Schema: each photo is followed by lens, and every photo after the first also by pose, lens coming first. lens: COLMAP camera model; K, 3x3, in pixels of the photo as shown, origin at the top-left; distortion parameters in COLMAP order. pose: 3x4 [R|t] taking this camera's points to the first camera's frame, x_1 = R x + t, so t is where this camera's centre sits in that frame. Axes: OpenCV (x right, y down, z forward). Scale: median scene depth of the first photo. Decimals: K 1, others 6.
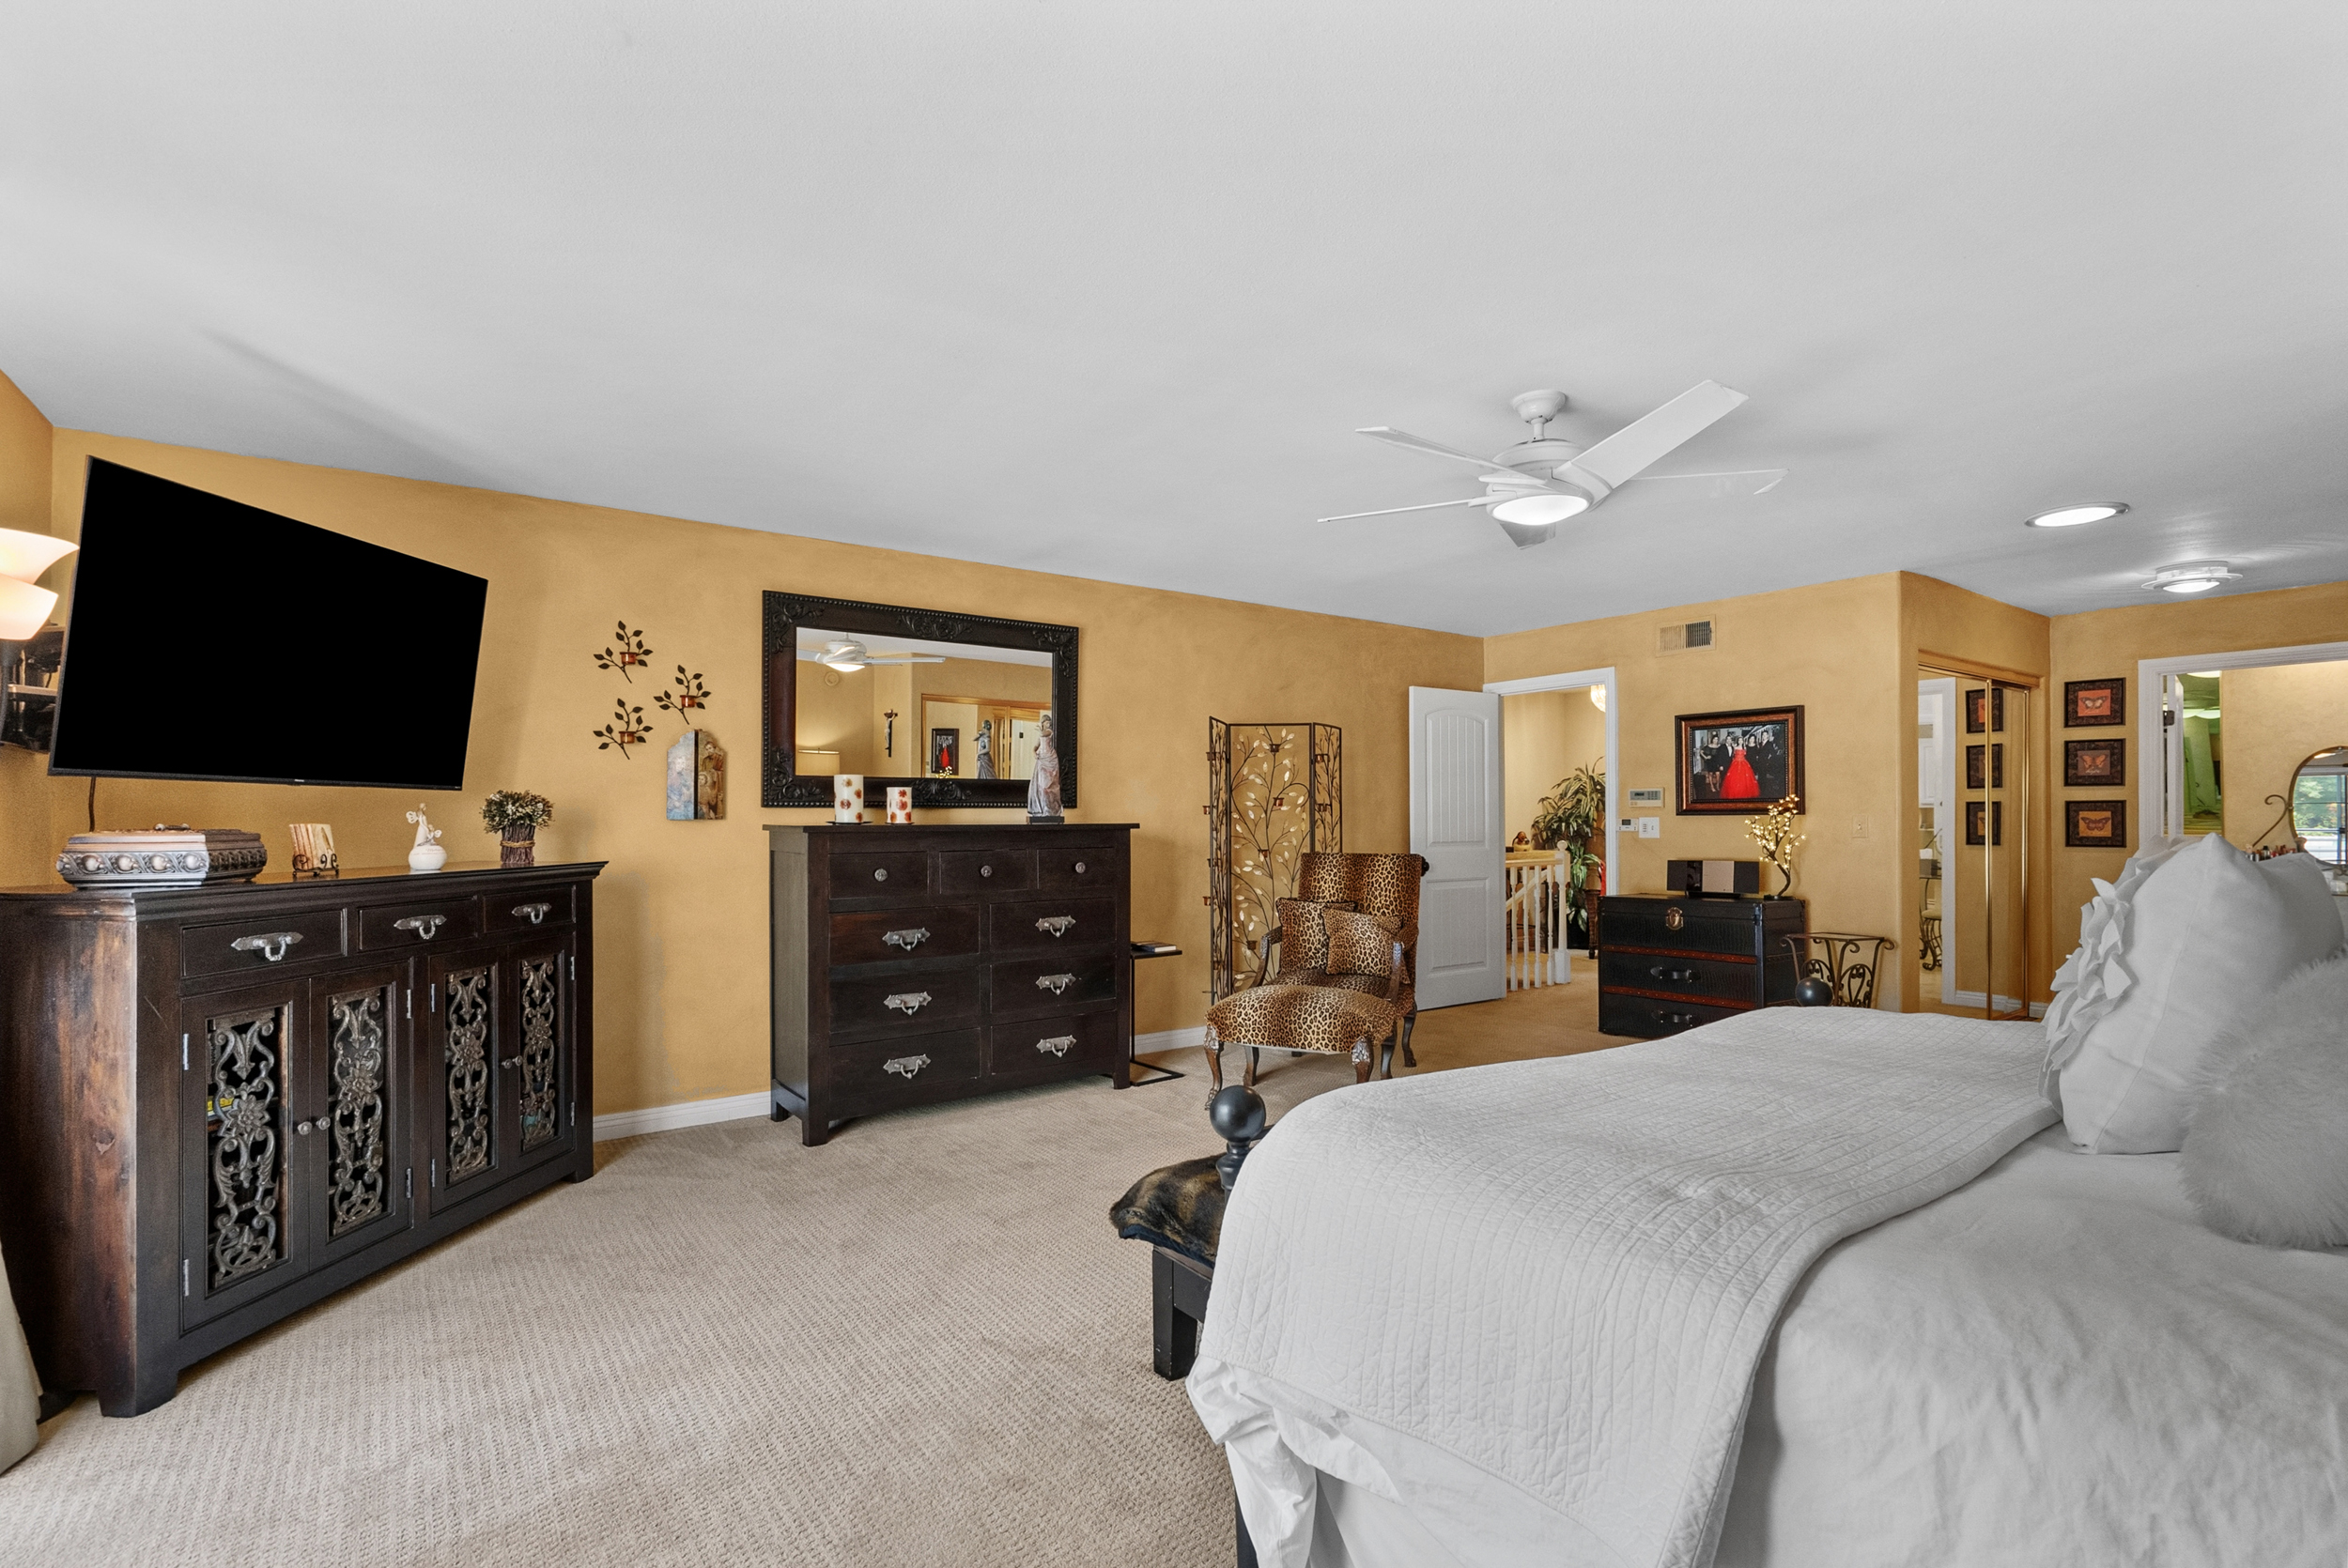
lens RADIAL K [[1061.3, 0, 1182.6], [0, 1061.3, 814.6], [0, 0, 1]] dist [0.000893, 0.000629]
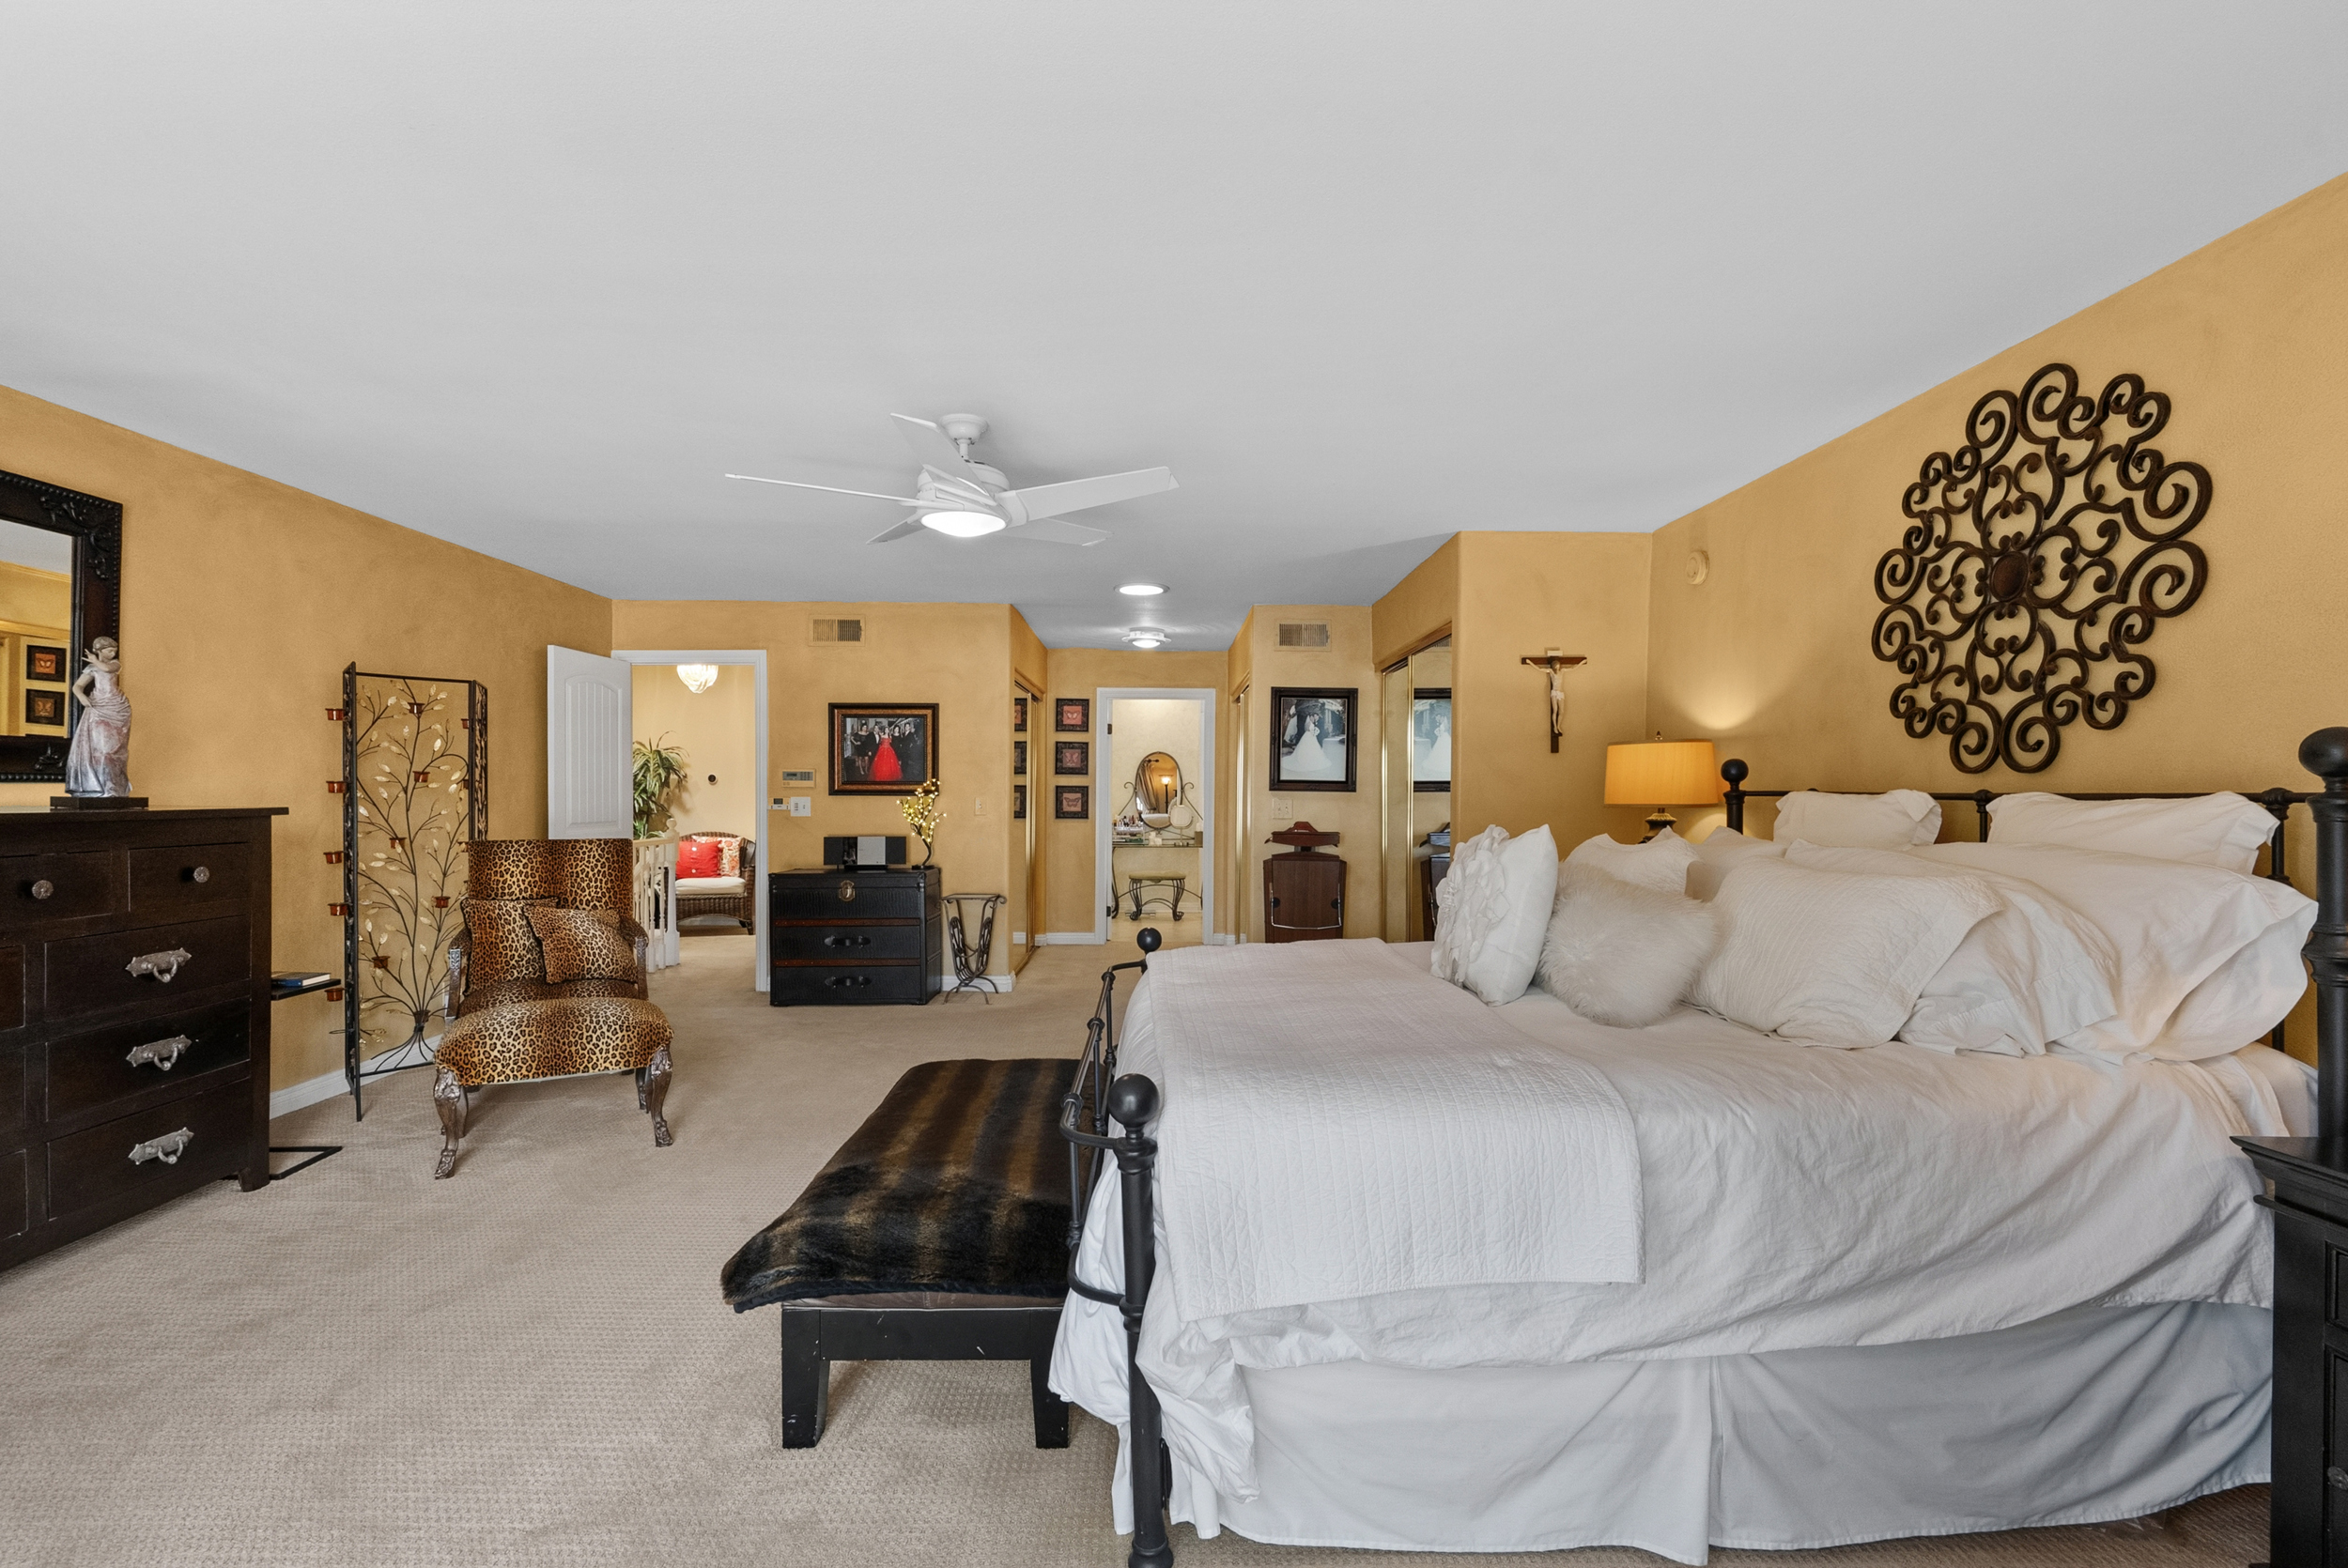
lens RADIAL K [[1061.1, 0, 1148.0], [0, 1061.1, 795.9], [0, 0, 1]] dist [-0.002644, 0.000611]
pose [[0.598995, 0.003699, 0.800744, -0.218711], [-0.011689, 0.999923, 0.004125, -0.007469], [-0.800668, -0.011830, 0.598992, 0.098285]]
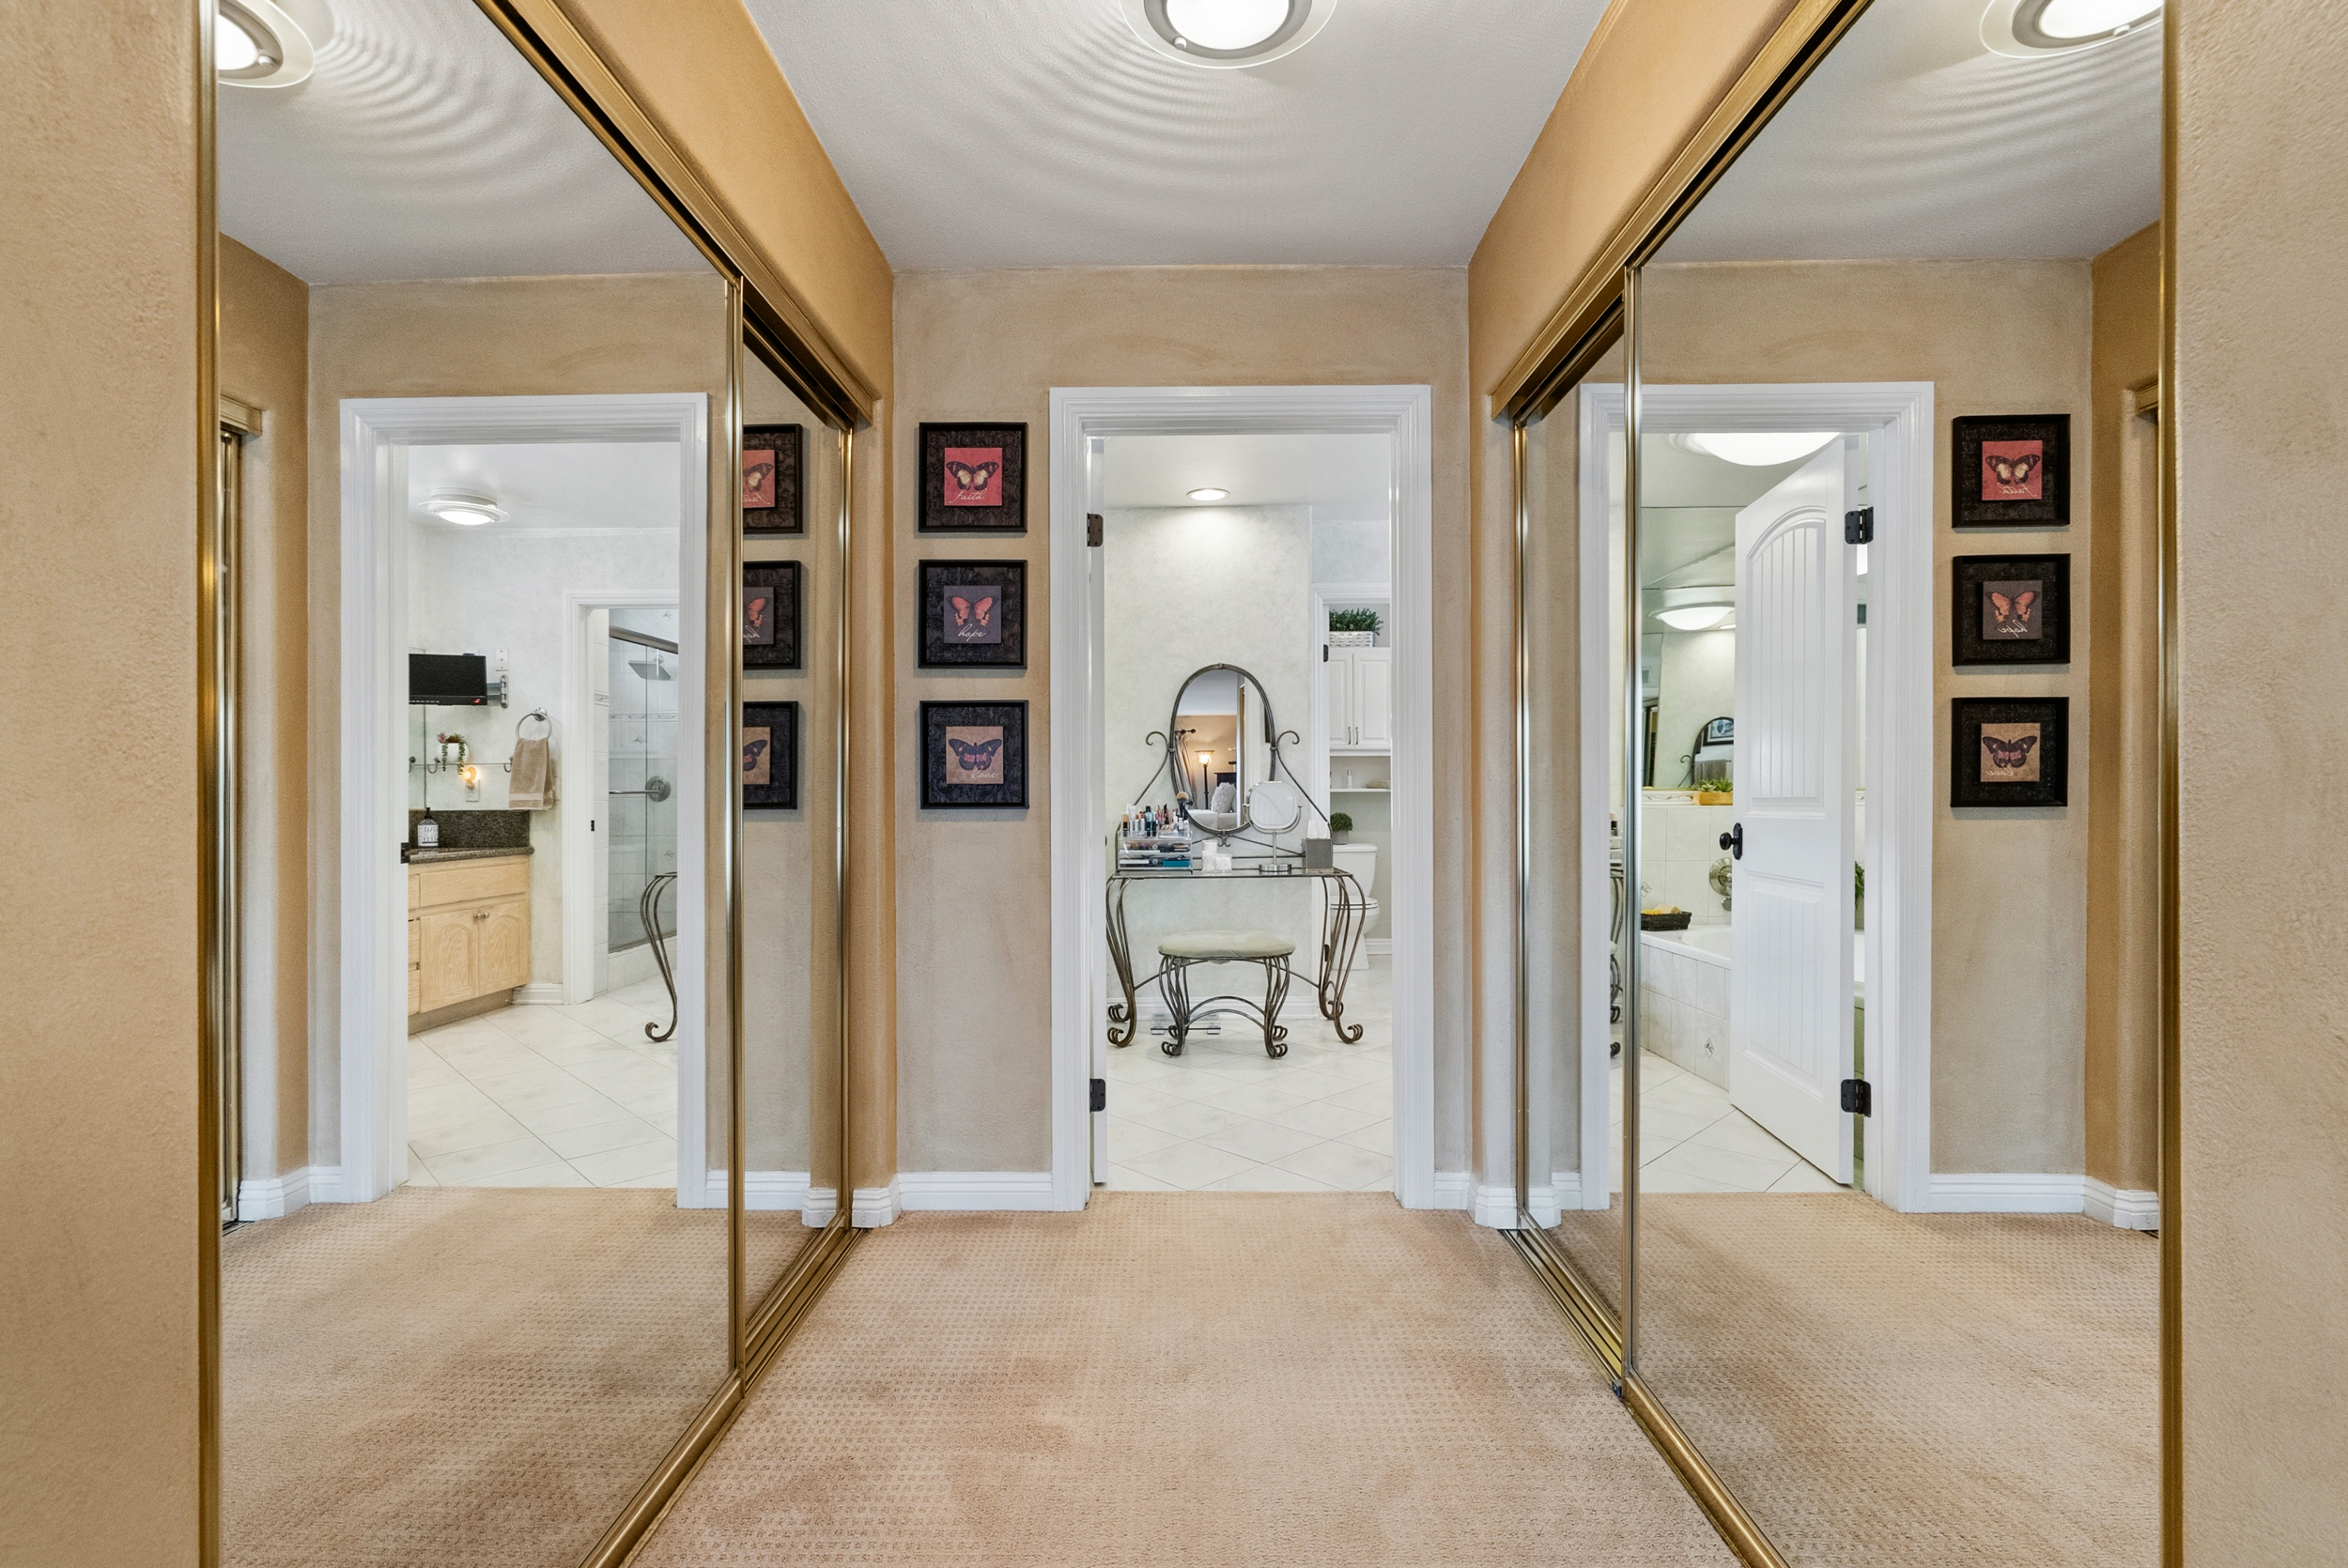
lens RADIAL K [[1112.1, 0, 1165.1], [0, 1112.1, 792.3], [0, 0, 1]] dist [-0.001073, 0.000113]
pose [[0.606834, 0.001819, 0.794827, 0.610177], [-0.001756, 0.999998, -0.000947, 0.027206], [-0.794827, -0.000821, 0.606836, 0.741761]]
